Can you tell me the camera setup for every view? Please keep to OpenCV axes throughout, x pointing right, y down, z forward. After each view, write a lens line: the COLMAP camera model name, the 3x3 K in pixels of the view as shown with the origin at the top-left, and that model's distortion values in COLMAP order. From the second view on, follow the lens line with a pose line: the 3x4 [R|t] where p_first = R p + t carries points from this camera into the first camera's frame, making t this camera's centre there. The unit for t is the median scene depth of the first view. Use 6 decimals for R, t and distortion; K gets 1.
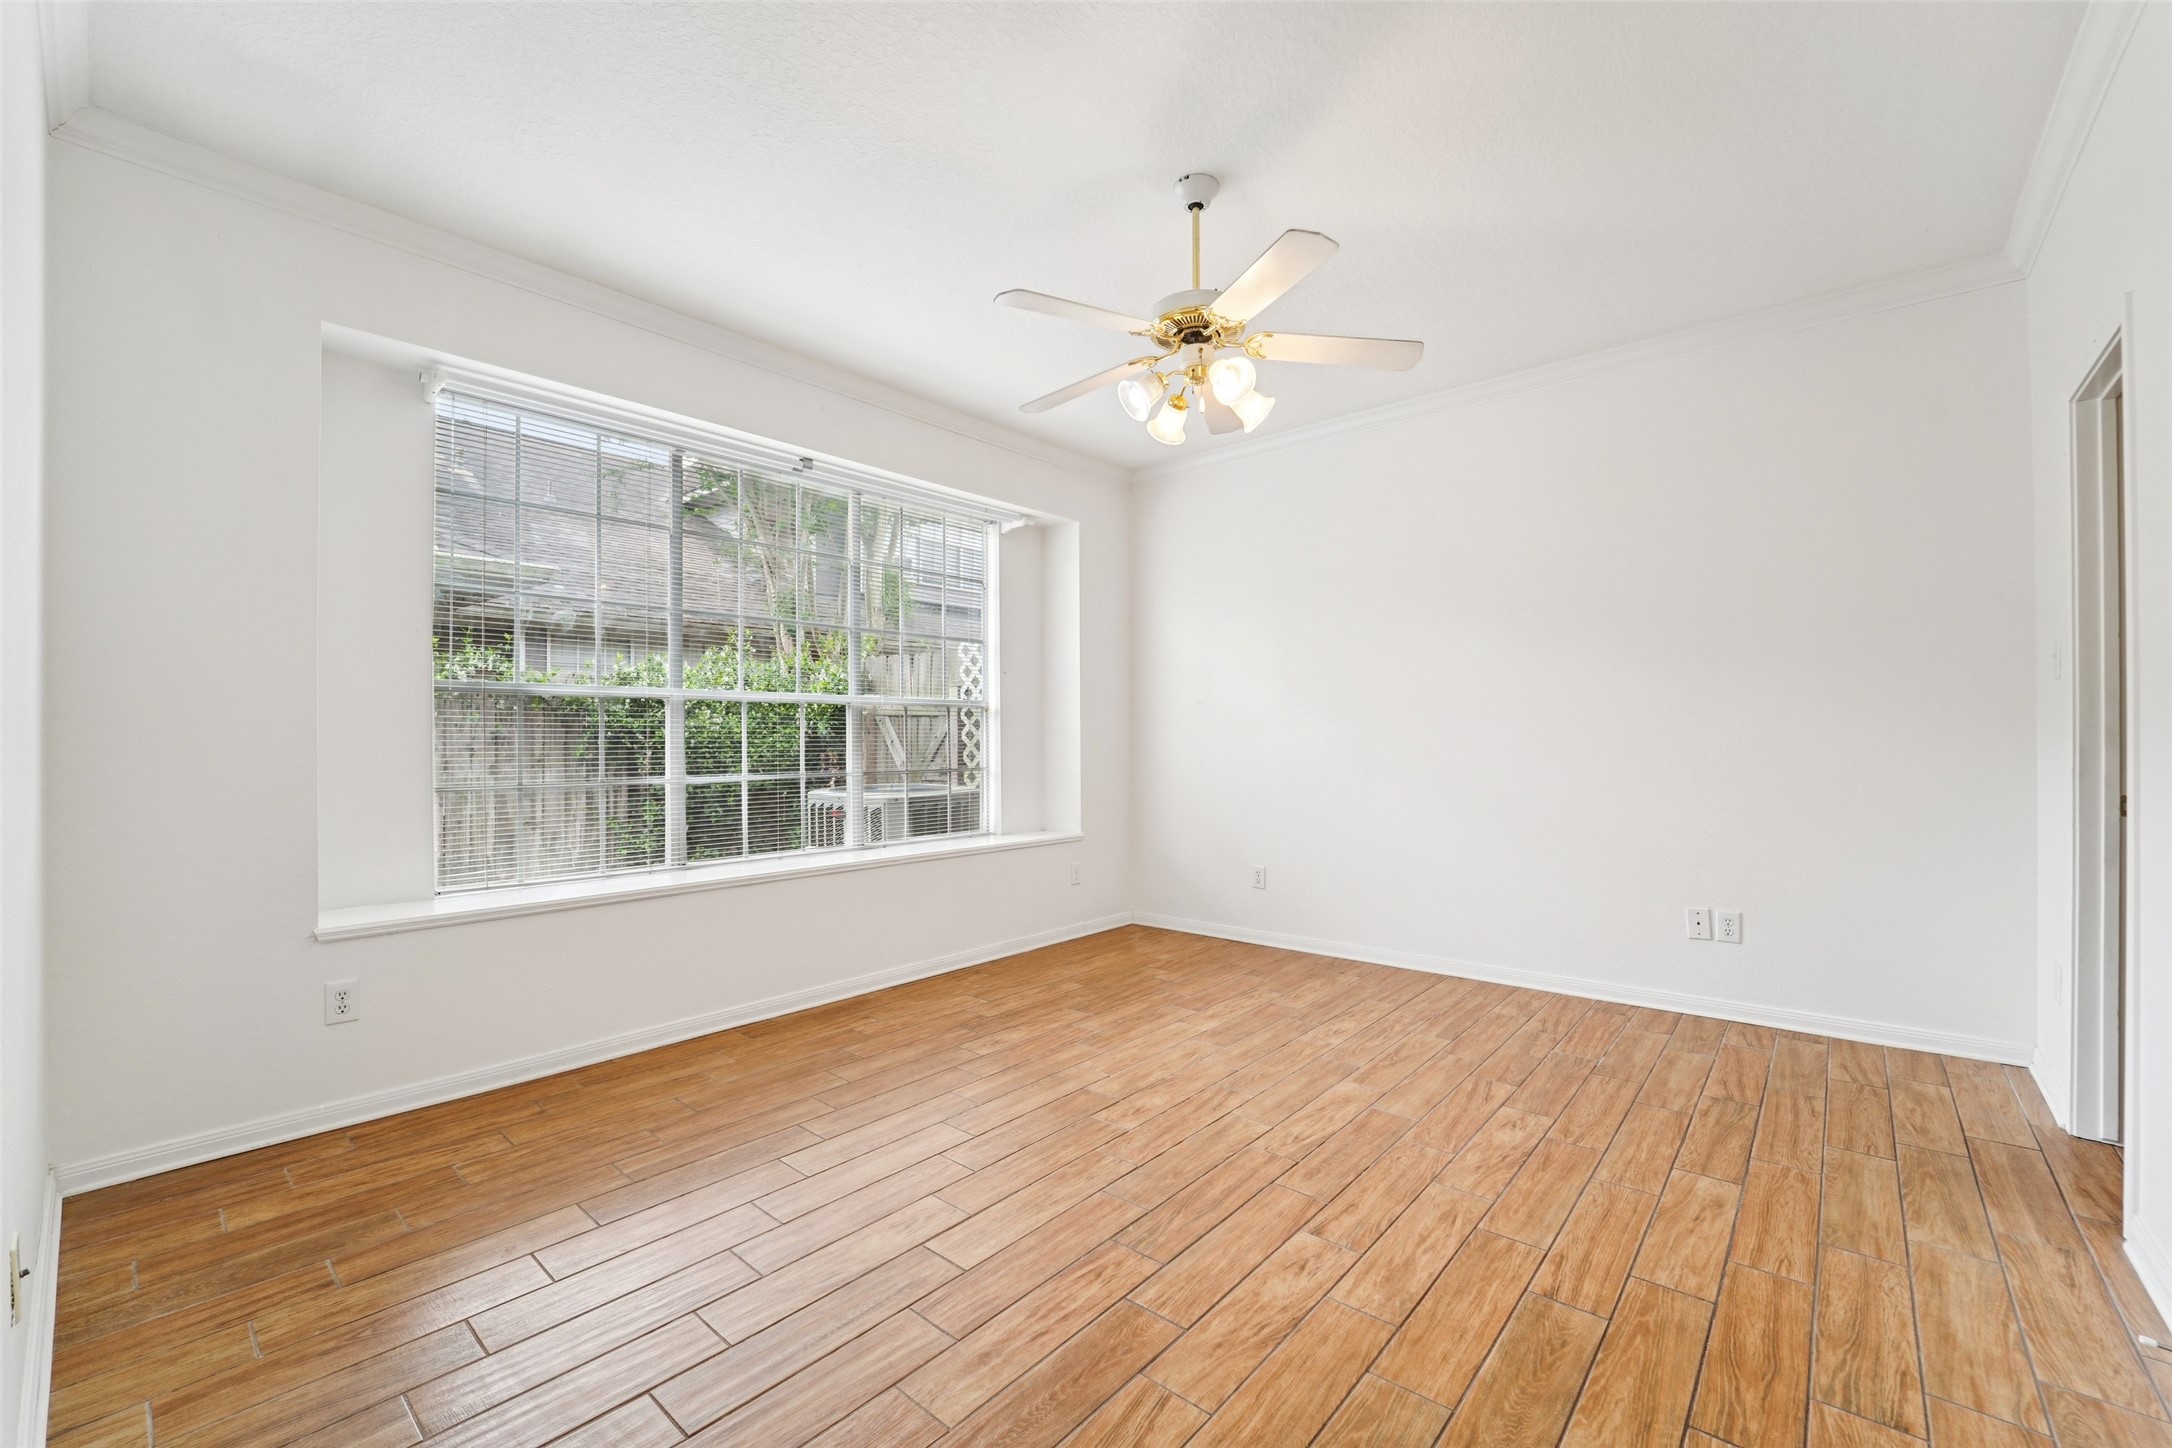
lens RADIAL K [[888.4, 0, 1086.2], [0, 888.4, 733.0], [0, 0, 1]] dist [-0.000900, -0.000090]
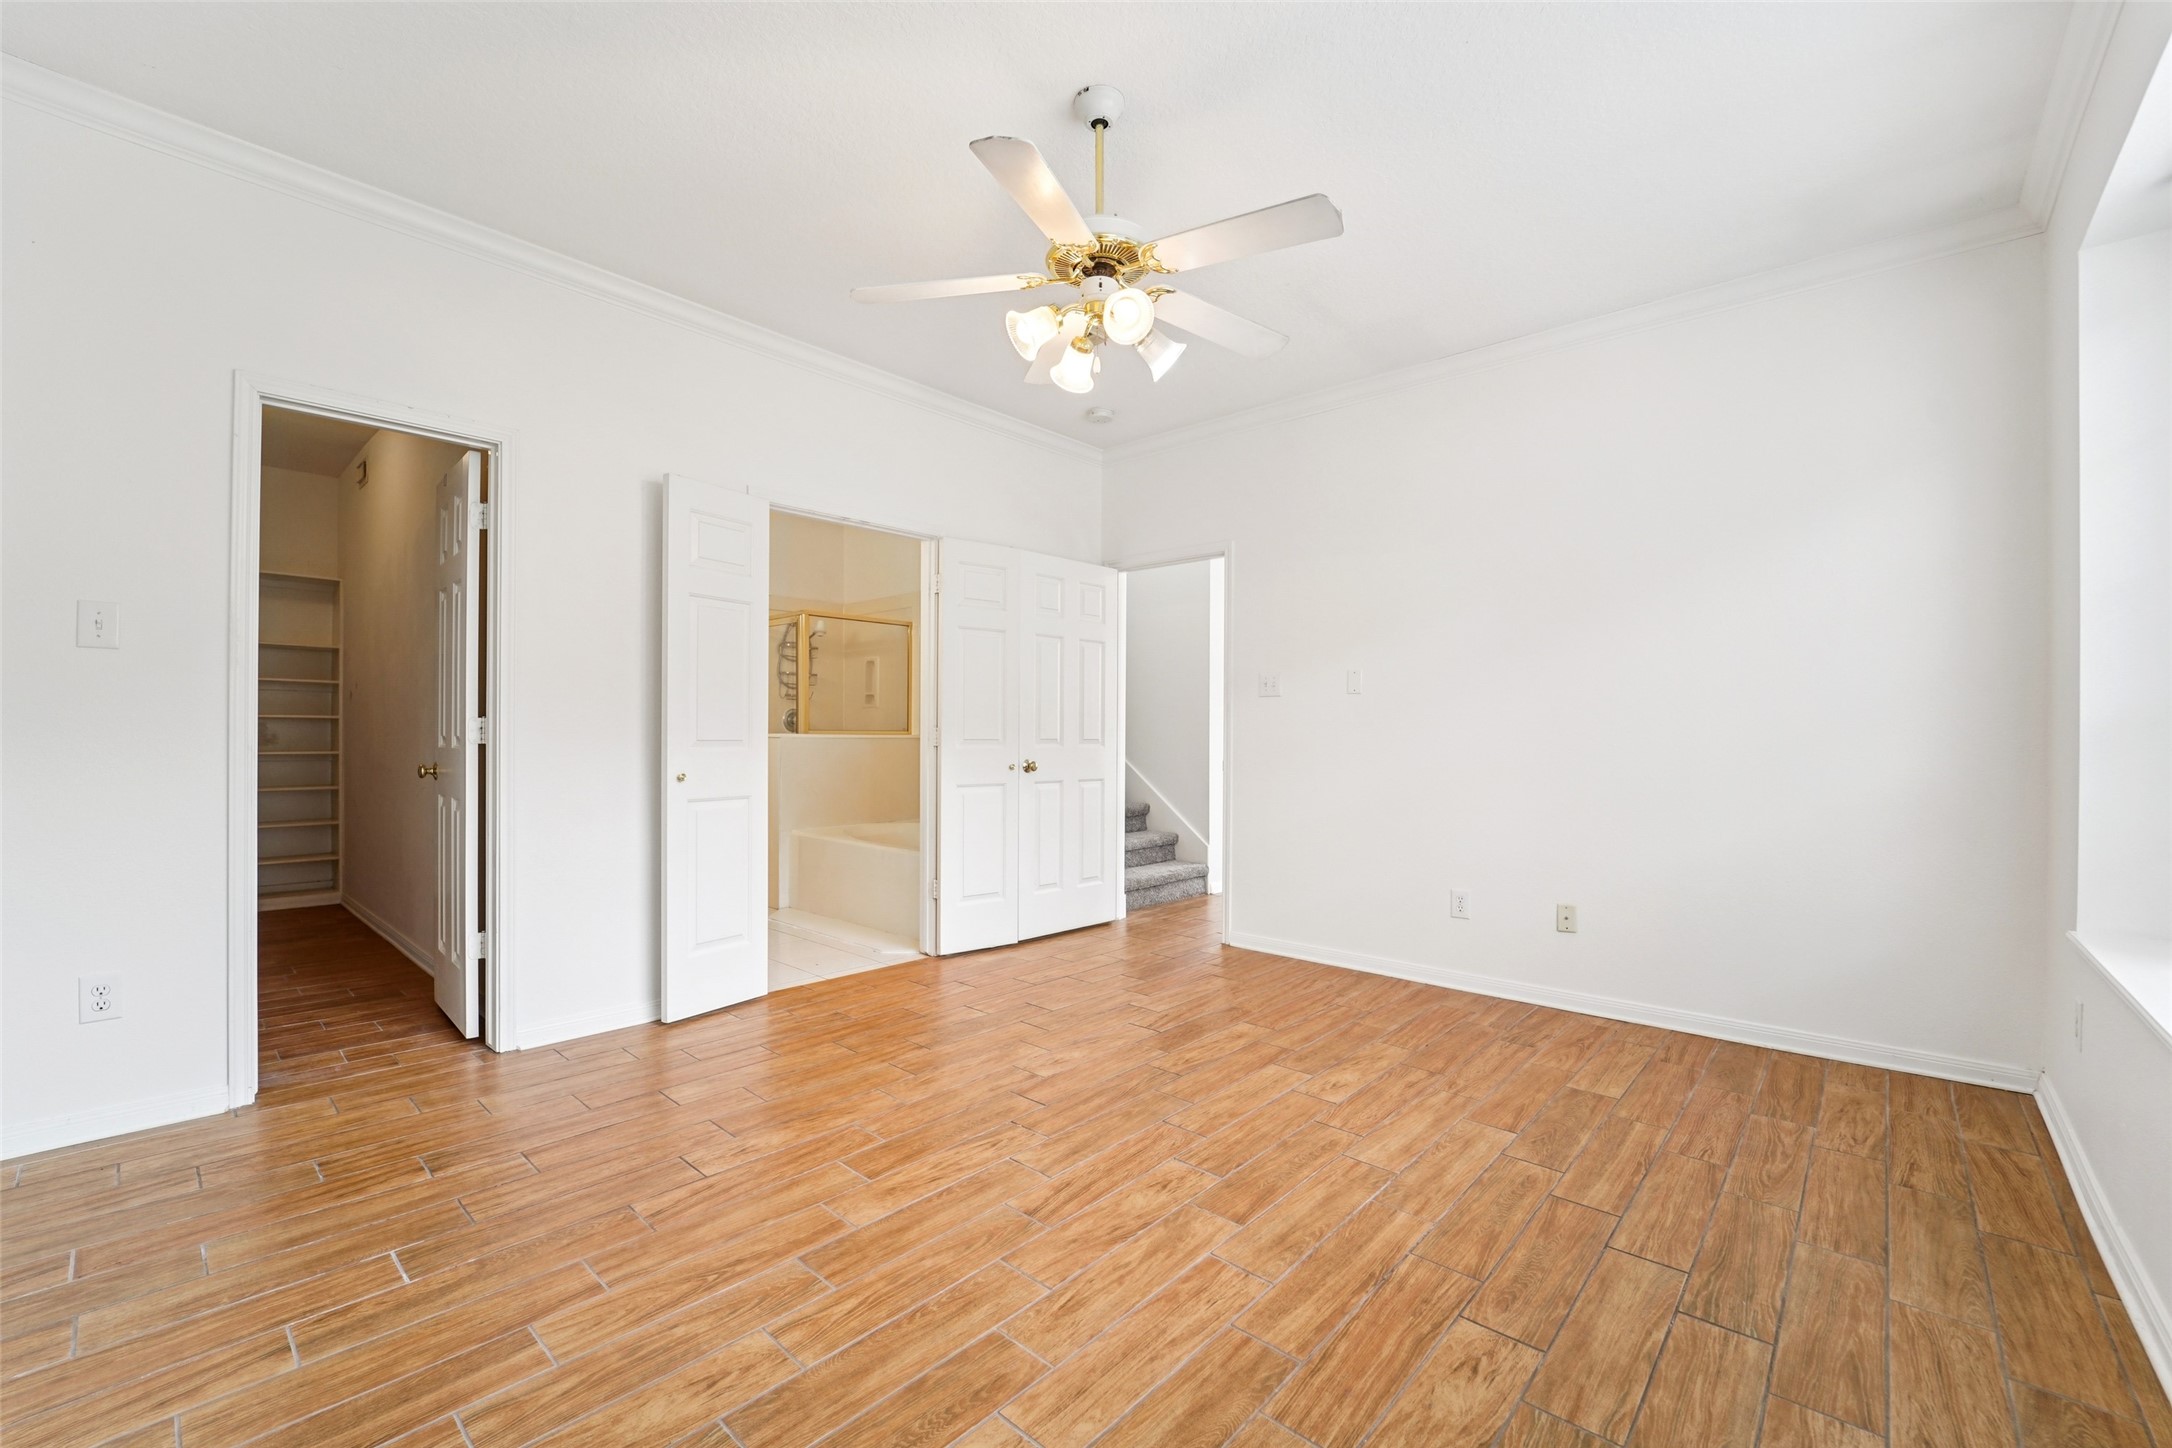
lens RADIAL K [[888.4, 0, 1088.5], [0, 888.4, 729.2], [0, 0, 1]] dist [-0.000900, -0.000090]
pose [[-0.999844, -0.002884, 0.017412, 0.106226], [-0.002982, 0.999980, -0.005607, 0.019238], [-0.017396, -0.005659, -0.999833, 1.683883]]
